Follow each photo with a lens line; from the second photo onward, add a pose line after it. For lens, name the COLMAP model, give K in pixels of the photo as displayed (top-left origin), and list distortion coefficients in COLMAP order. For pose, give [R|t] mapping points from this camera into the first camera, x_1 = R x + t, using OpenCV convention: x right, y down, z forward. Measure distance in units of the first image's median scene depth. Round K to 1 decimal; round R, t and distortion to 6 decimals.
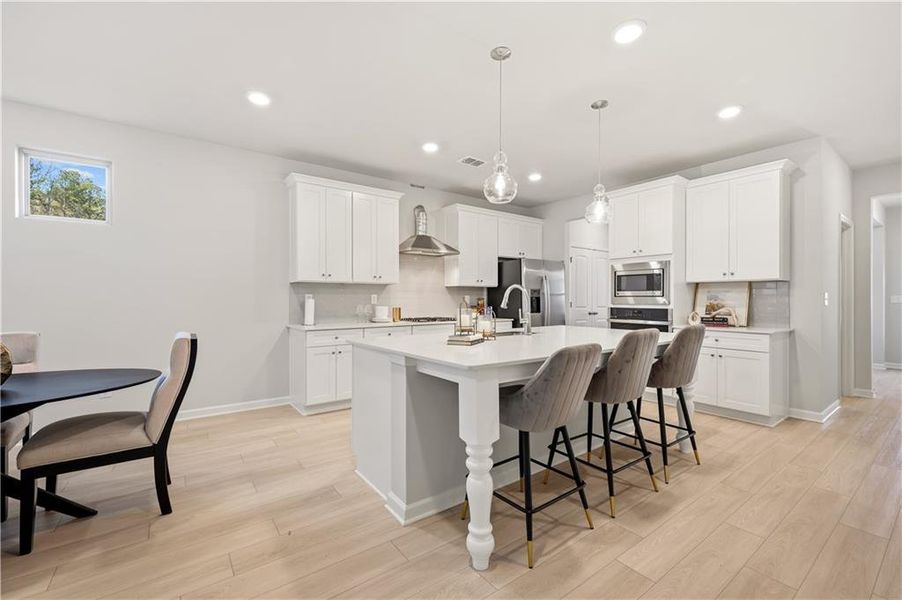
lens RADIAL K [[368.2, 0, 452.5], [0, 368.2, 300.9], [0, 0, 1]] dist [0.001444, -0.000103]
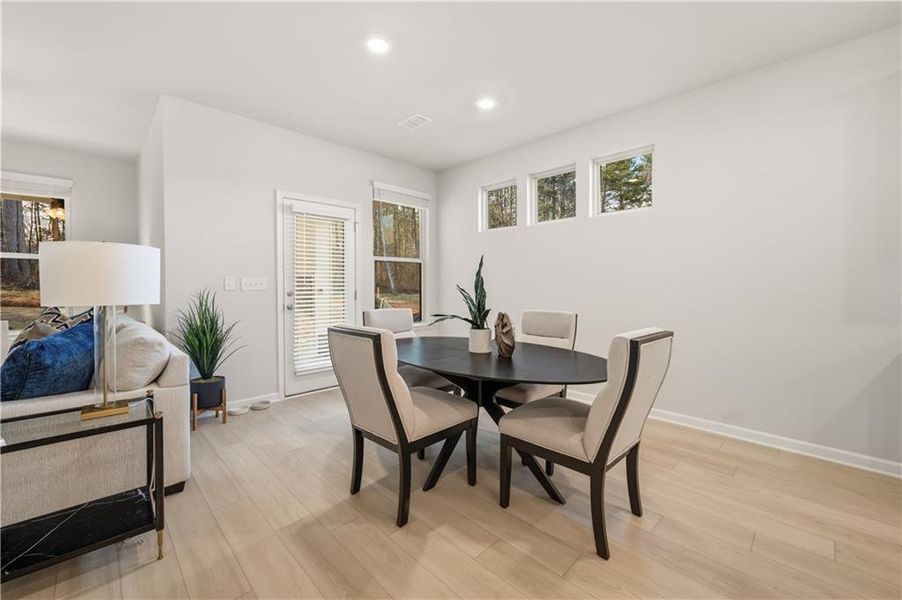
lens RADIAL K [[368.2, 0, 452.9], [0, 368.2, 292.8], [0, 0, 1]] dist [0.001444, -0.000103]
pose [[0.154072, 0.021248, -0.987831, -0.027974], [-0.007467, 0.999765, 0.020340, 0.001144], [0.988031, 0.004242, 0.154195, 0.252624]]
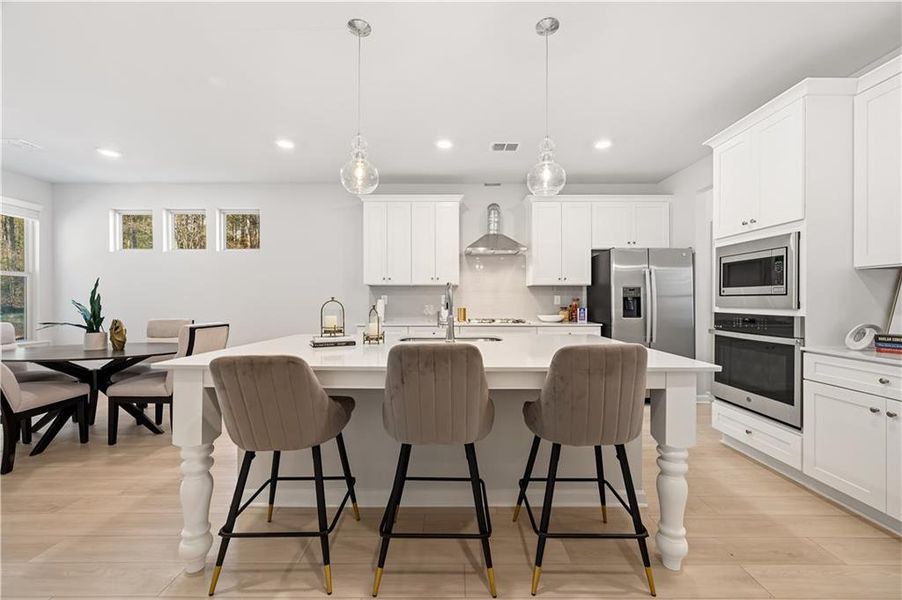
lens RADIAL K [[342.9, 0, 443.7], [0, 342.9, 301.4], [0, 0, 1]] dist [-0.000715, -0.000055]
pose [[0.814622, 0.002801, -0.579986, 0.401327], [-0.003937, 0.999992, -0.000699, 0.000706], [0.579979, 0.002853, 0.814626, 0.222438]]
